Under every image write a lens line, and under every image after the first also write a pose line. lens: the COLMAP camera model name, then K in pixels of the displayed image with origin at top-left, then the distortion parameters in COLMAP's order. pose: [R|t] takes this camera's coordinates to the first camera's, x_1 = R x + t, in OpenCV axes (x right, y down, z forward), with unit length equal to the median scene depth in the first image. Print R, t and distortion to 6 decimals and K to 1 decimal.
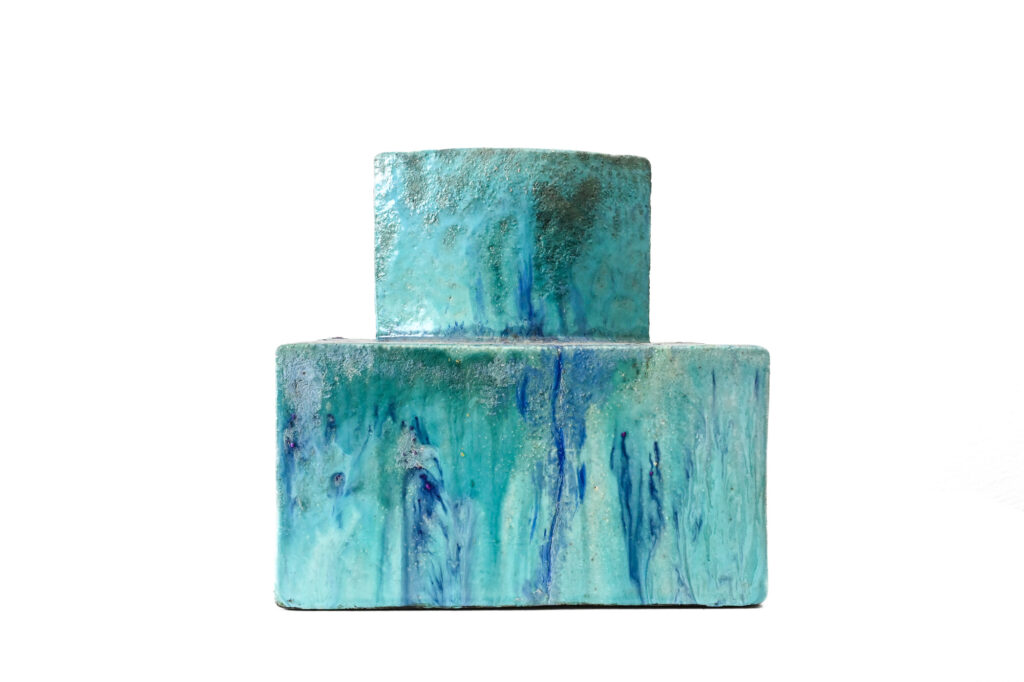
lens RADIAL K [[1358.8, 0, 536.6], [0, 1358.8, 344.5], [0, 0, 1]] dist [-0.000475, 0.000000]
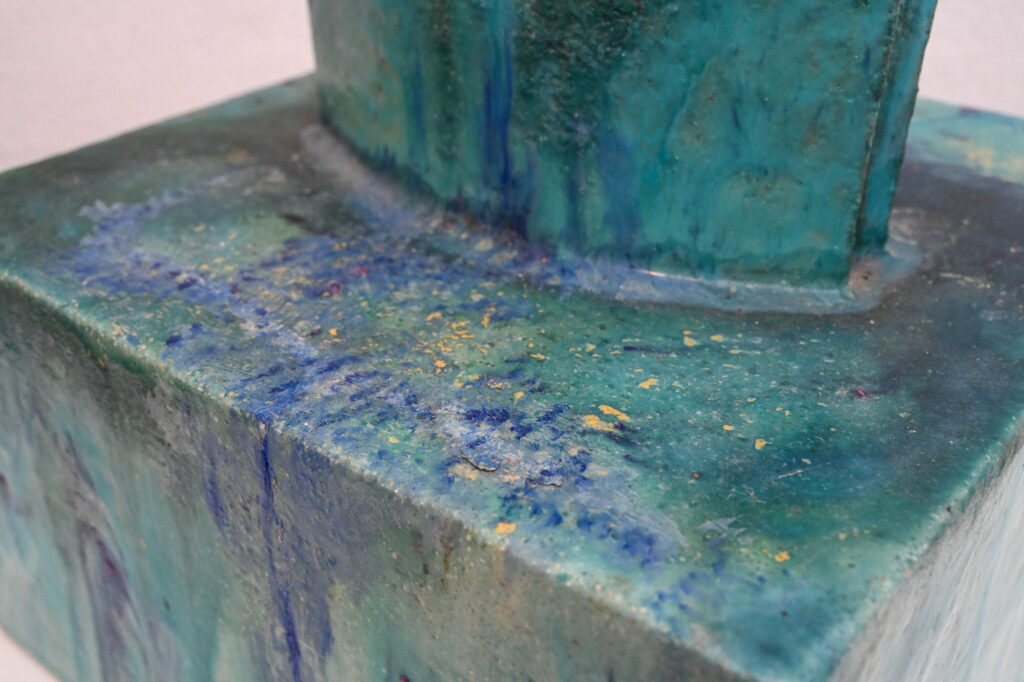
lens RADIAL K [[1226.9, 0, 499.5], [0, 1226.9, 337.3], [0, 0, 1]] dist [-0.007340, 0.000000]
pose [[0.747640, 0.328963, -0.576904, 0.242179], [-0.008541, 0.873386, 0.486954, -0.174794], [0.664050, -0.359139, 0.655788, 0.833028]]
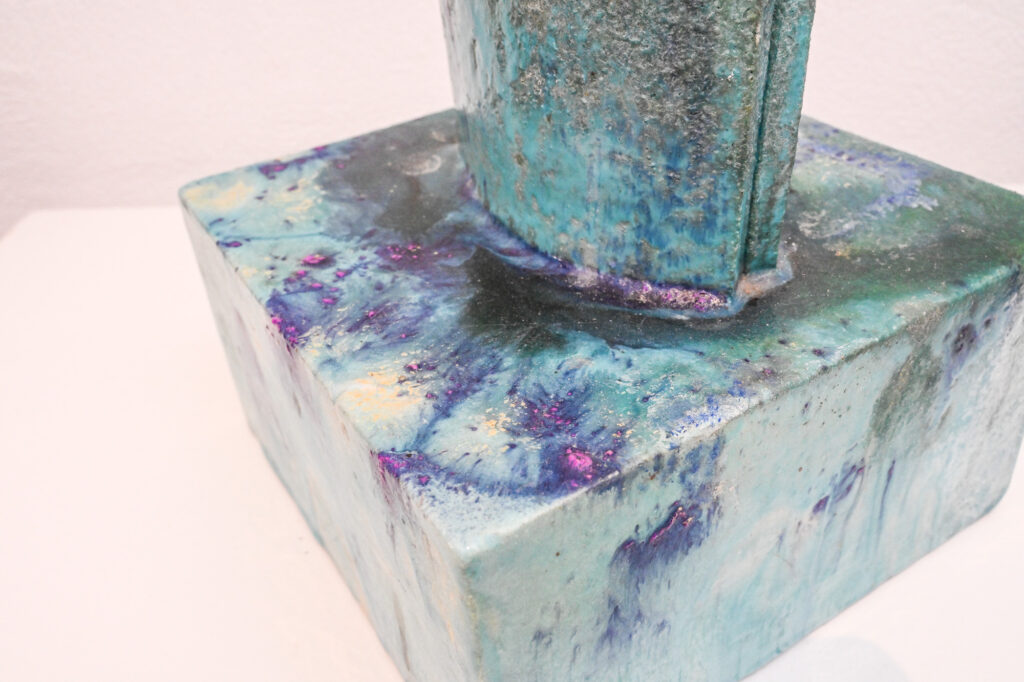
lens RADIAL K [[897.1, 0, 511.5], [0, 897.1, 339.5], [0, 0, 1]] dist [-0.004901, 0.017842]
pose [[-0.500190, -0.477512, 0.722352, -0.390945], [0.073936, 0.807607, 0.585067, -0.232601], [-0.862753, 0.346053, -0.368652, 1.420347]]
